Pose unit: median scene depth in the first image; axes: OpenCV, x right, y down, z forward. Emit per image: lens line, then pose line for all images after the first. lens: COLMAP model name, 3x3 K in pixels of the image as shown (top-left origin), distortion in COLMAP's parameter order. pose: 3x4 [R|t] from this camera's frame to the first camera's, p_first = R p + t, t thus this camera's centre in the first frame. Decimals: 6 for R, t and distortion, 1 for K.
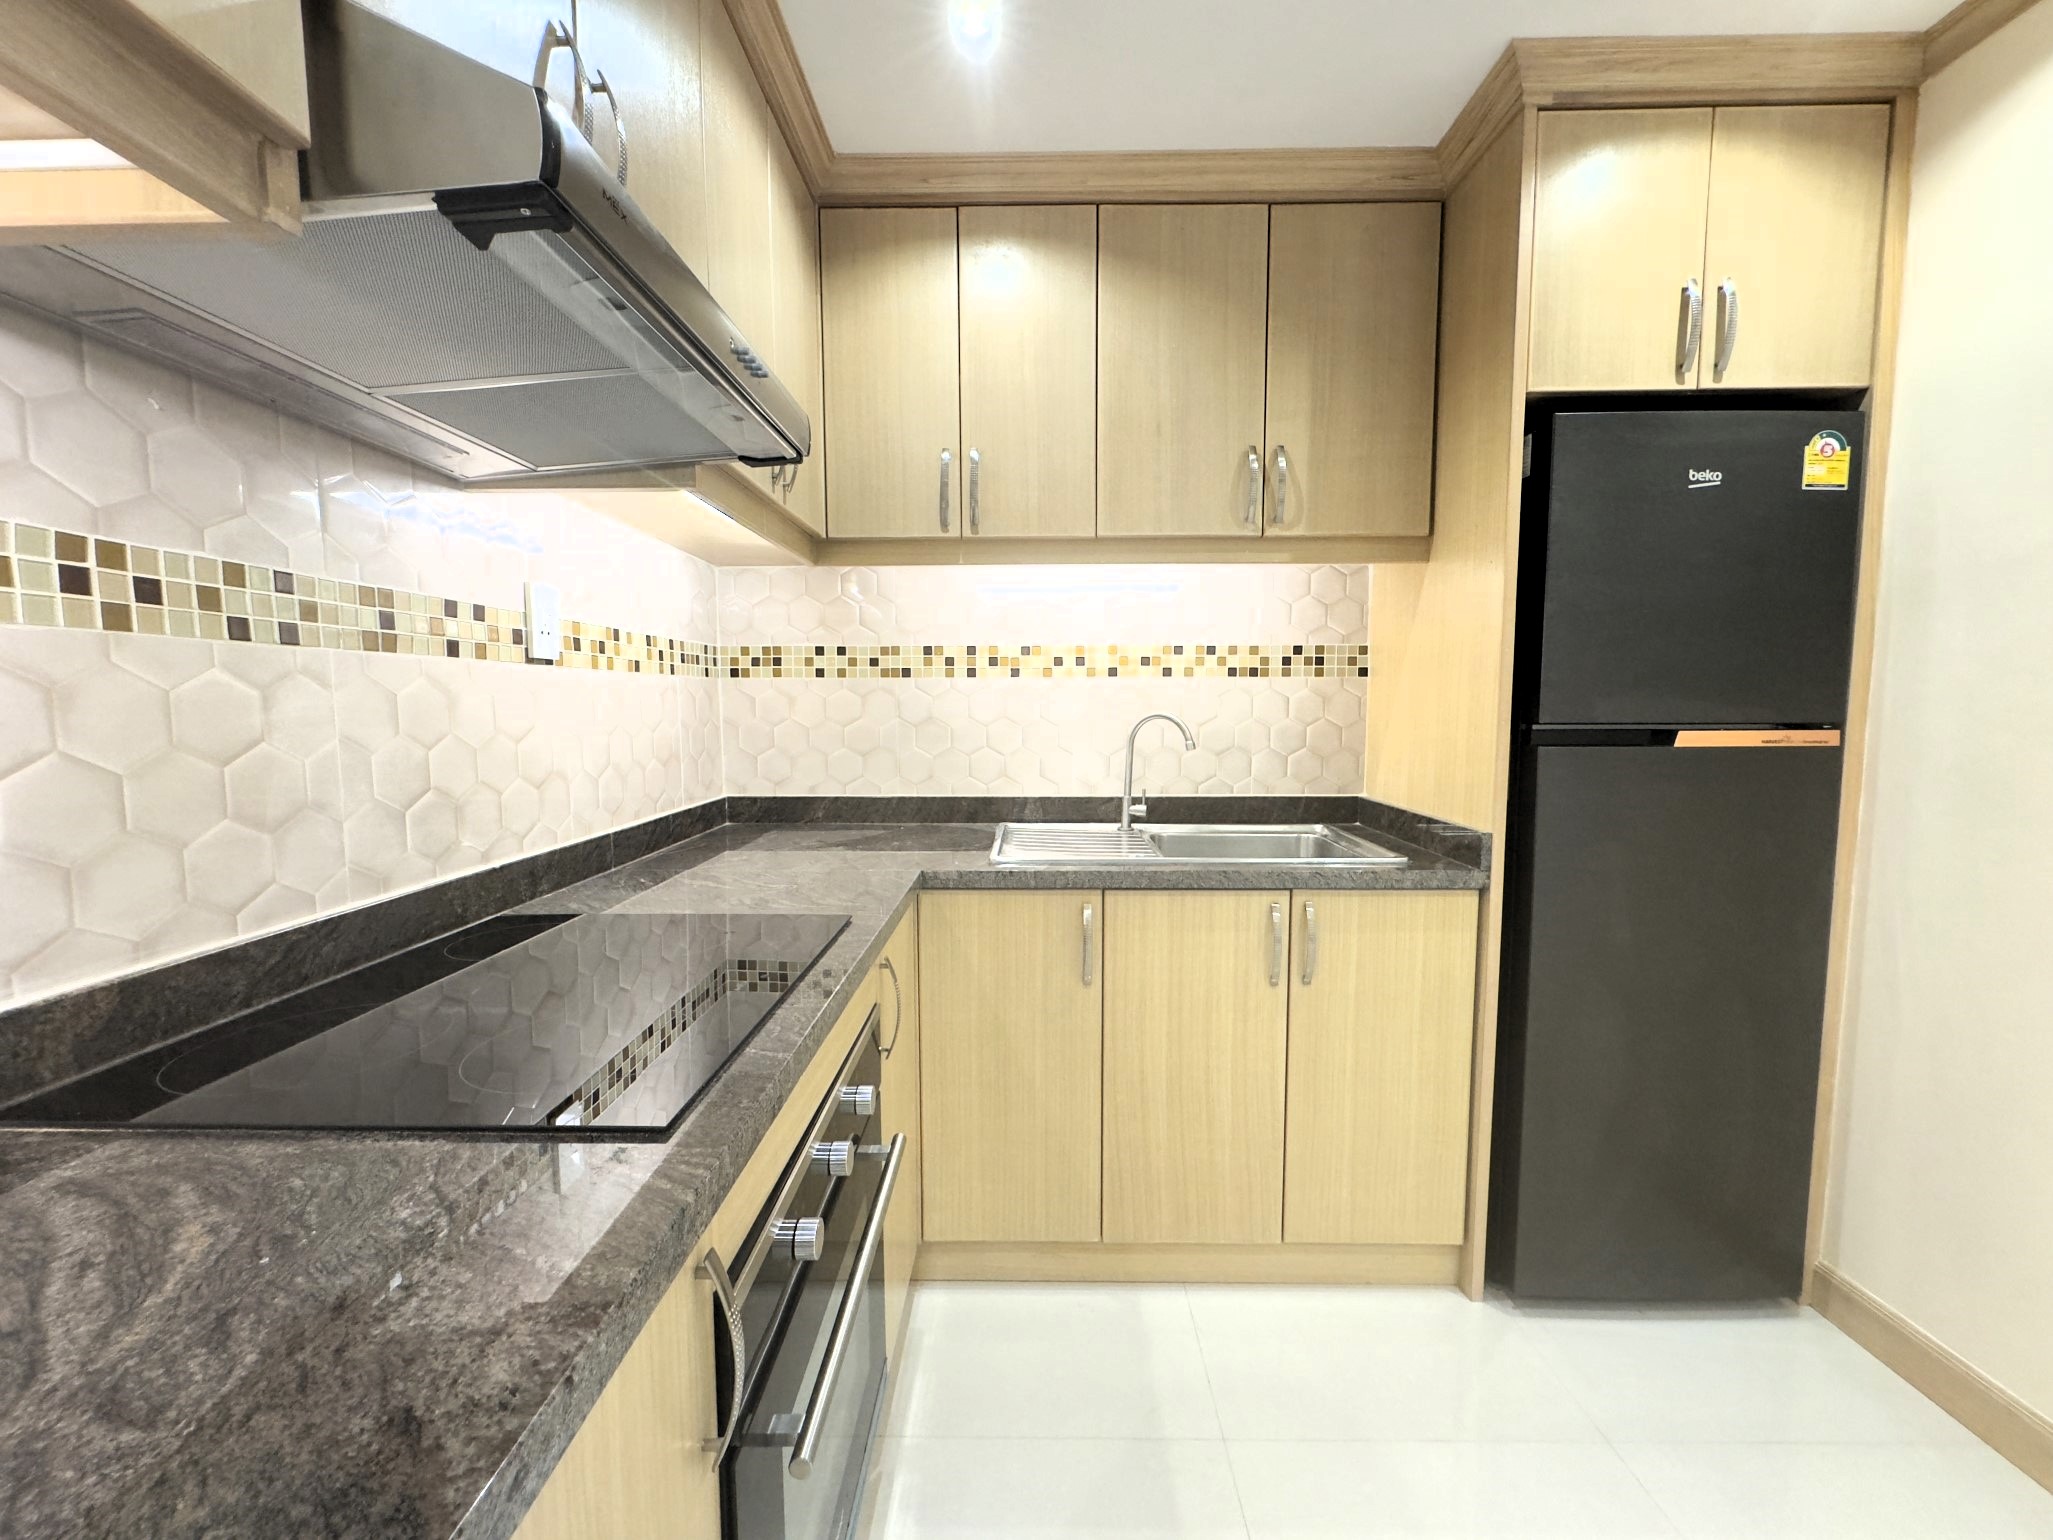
lens RADIAL K [[817.6, 0, 1024.5], [0, 817.6, 770.2], [0, 0, 1]] dist [-0.003557, 0.000017]
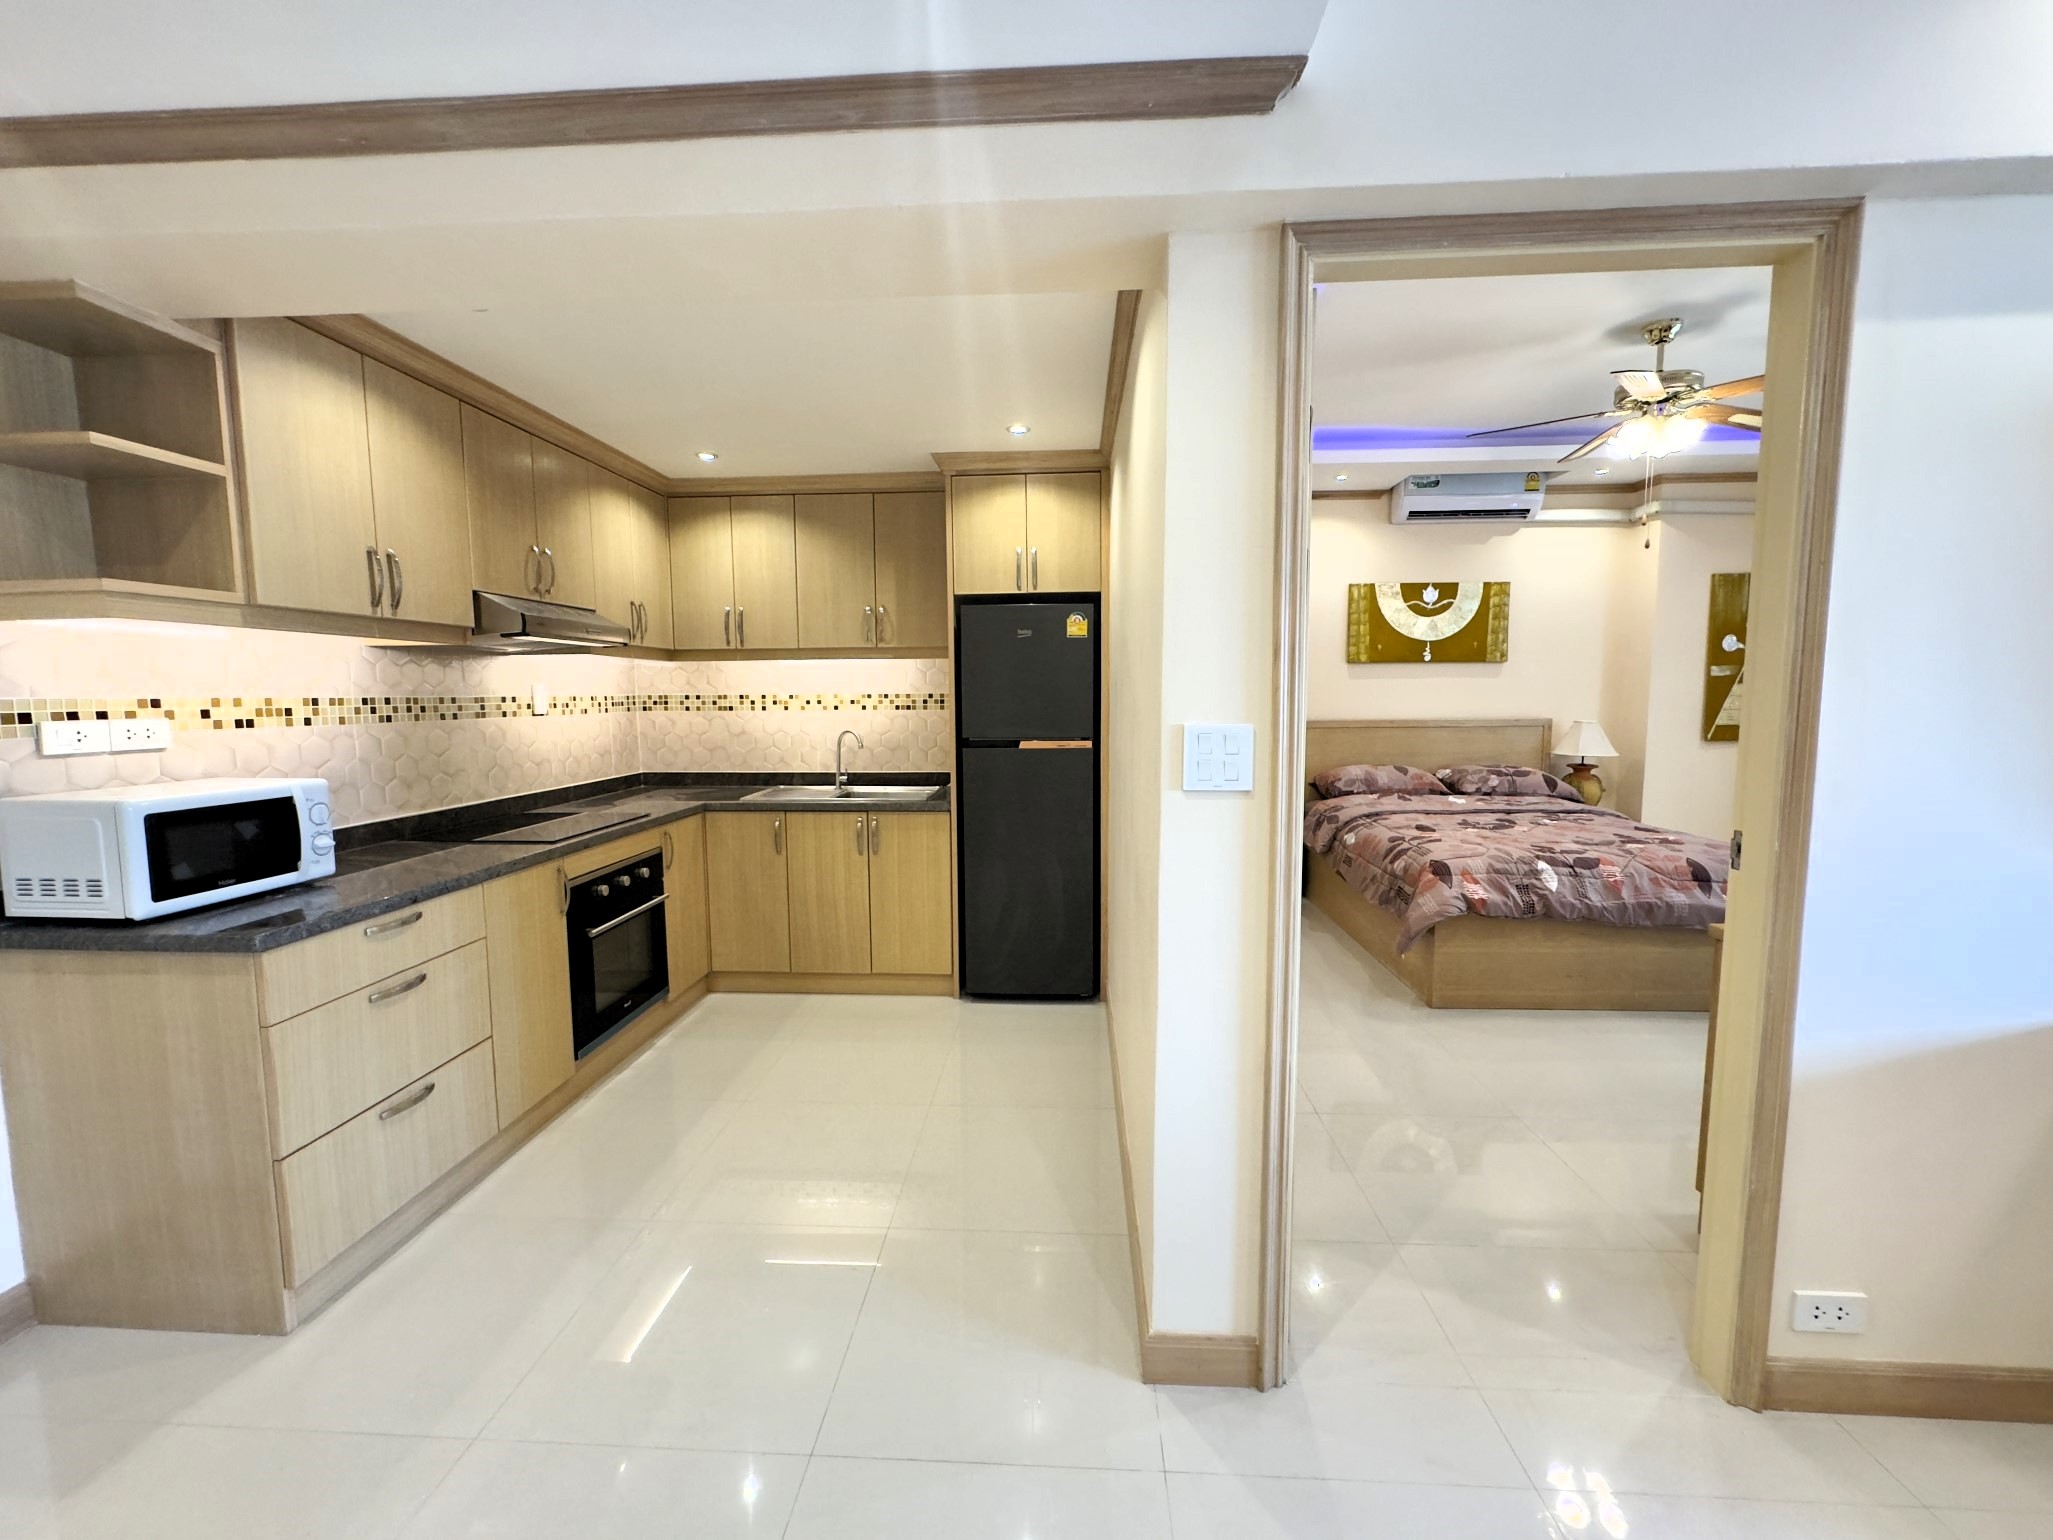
lens RADIAL K [[817.6, 0, 1024.5], [0, 817.6, 770.2], [0, 0, 1]] dist [-0.003557, 0.000017]
pose [[0.999032, 0.000216, -0.043999, 0.874229], [0.000382, 0.999908, 0.013571, 0.001935], [0.043998, -0.013575, 0.998939, -1.249058]]
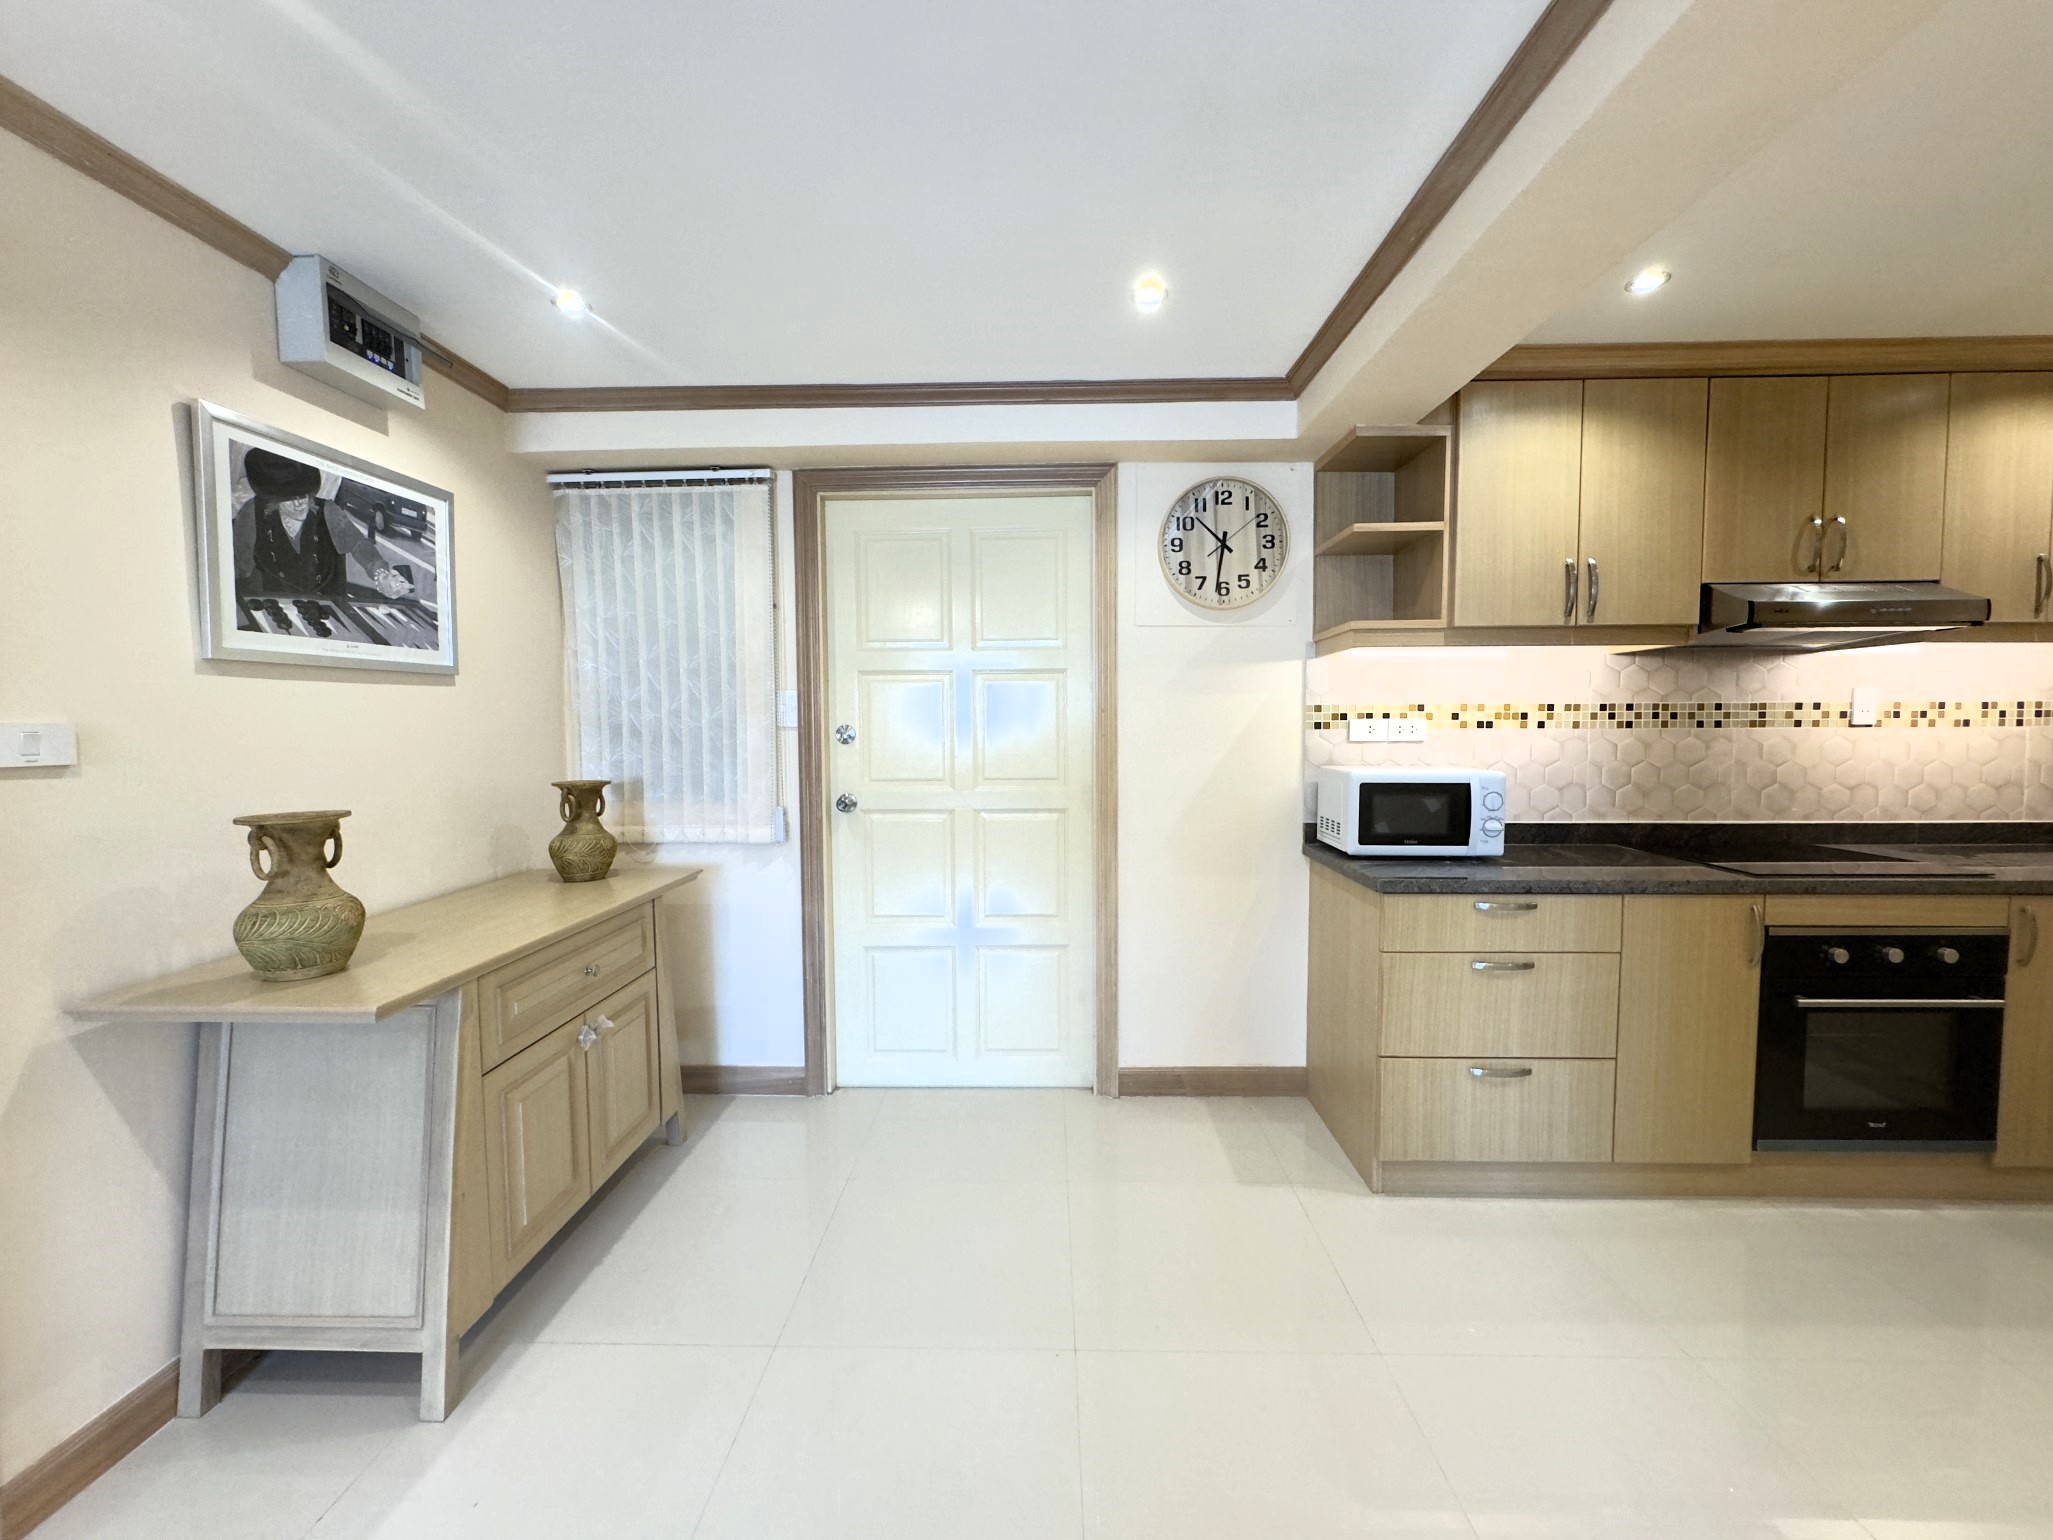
lens RADIAL K [[817.6, 0, 1024.5], [0, 817.6, 770.2], [0, 0, 1]] dist [-0.003557, 0.000017]
pose [[-0.015201, 0.060089, -0.998077, 1.220009], [-0.075565, 0.995269, 0.061071, 0.004314], [0.997025, 0.076348, -0.010588, -0.850103]]
